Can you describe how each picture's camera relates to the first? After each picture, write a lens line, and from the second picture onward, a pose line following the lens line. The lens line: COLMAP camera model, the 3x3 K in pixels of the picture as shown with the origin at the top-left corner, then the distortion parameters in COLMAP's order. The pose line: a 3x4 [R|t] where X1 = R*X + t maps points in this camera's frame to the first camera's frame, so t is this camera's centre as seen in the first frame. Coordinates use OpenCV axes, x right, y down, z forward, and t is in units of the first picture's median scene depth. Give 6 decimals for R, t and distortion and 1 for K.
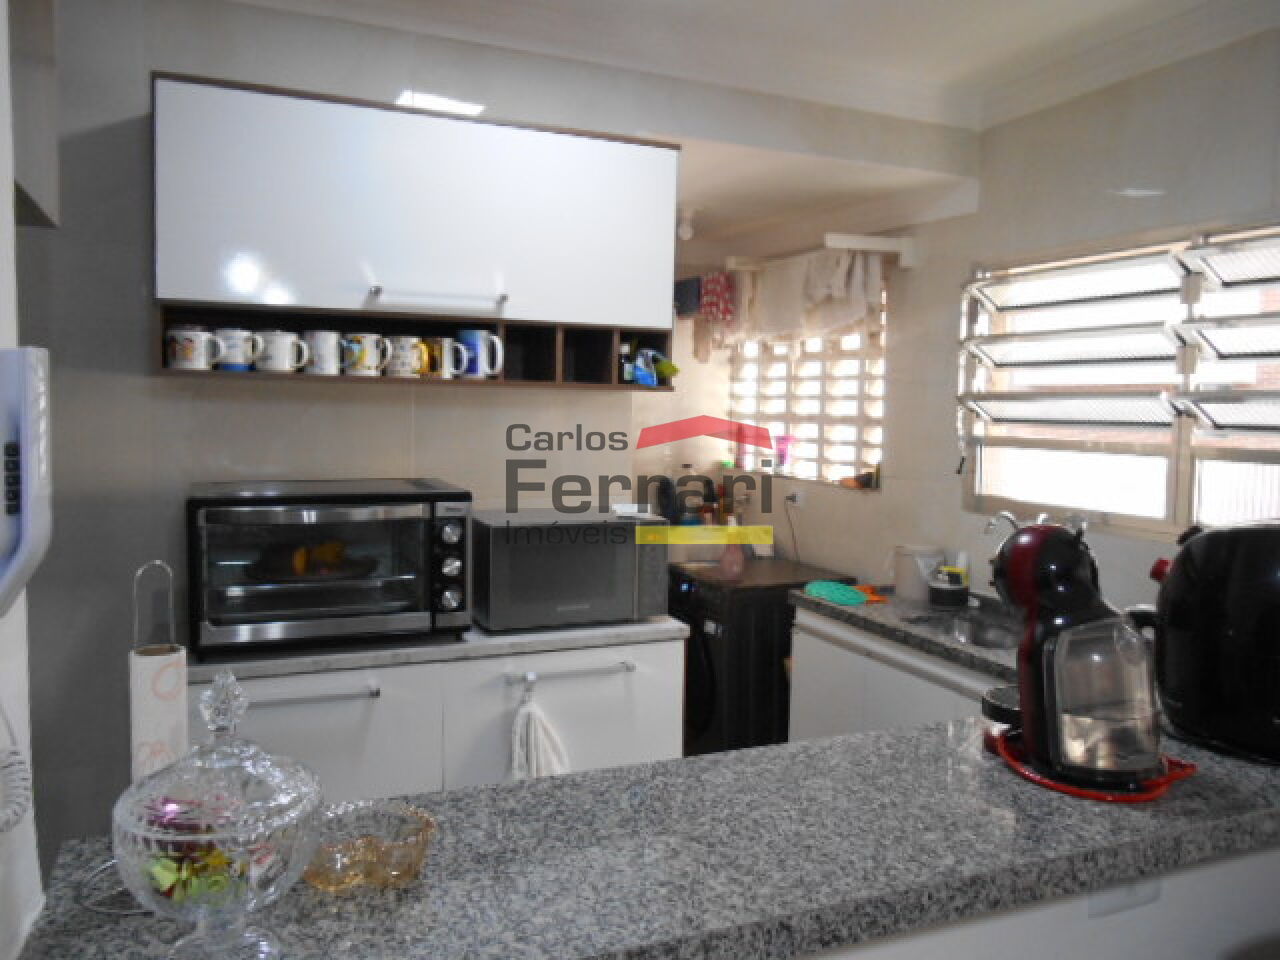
lens RADIAL K [[994.6, 0, 640.0], [0, 994.6, 488.1], [0, 0, 1]] dist [-0.027026, 0.000446]
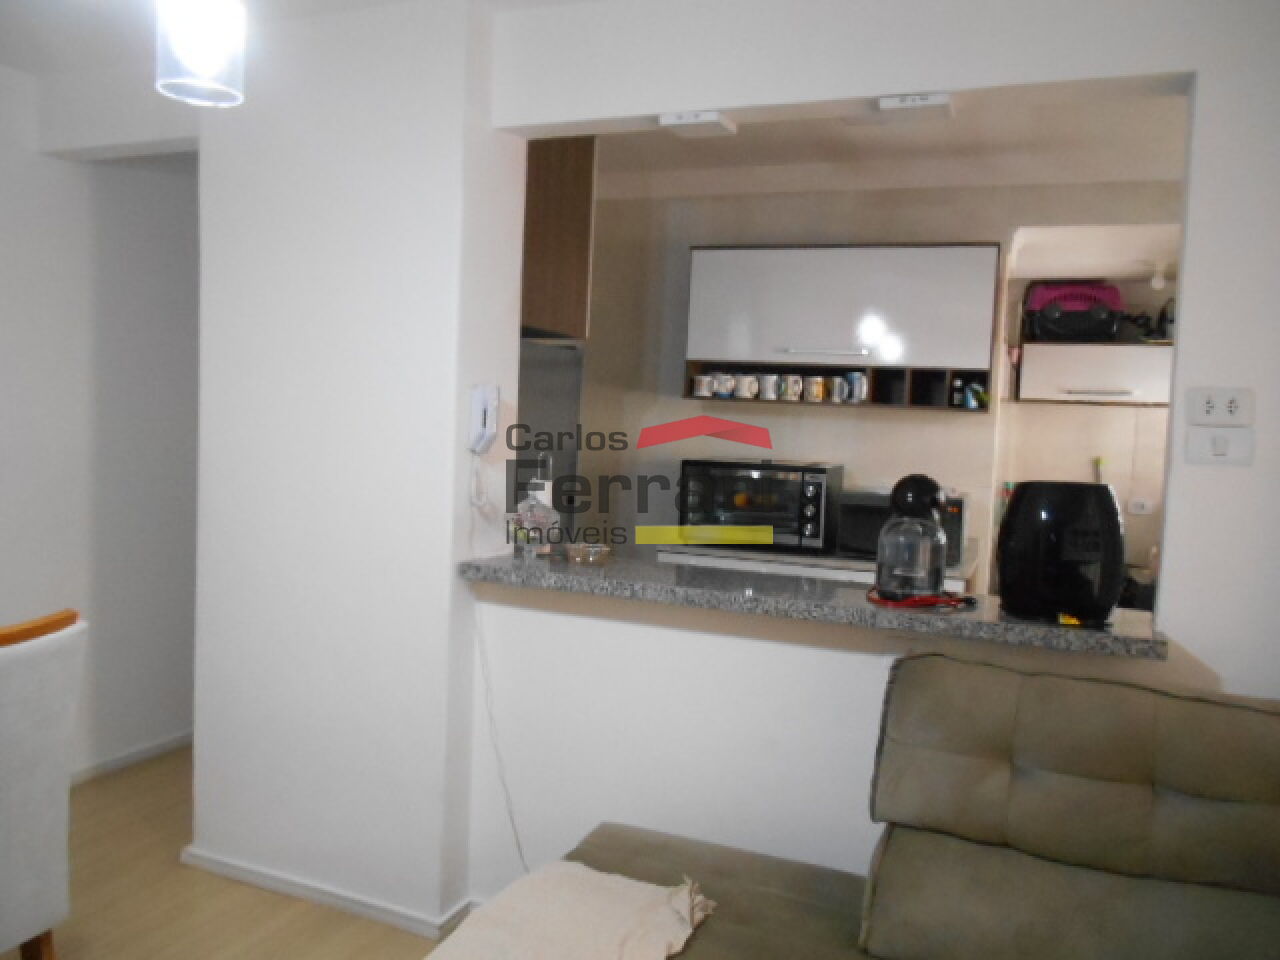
lens RADIAL K [[994.6, 0, 639.0], [0, 994.6, 477.1], [0, 0, 1]] dist [-0.027026, 0.000446]
pose [[0.697496, 0.057296, -0.714294, 0.814837], [-0.095083, 0.995384, -0.013004, 0.071066], [0.710252, 0.076987, 0.699725, -0.405669]]
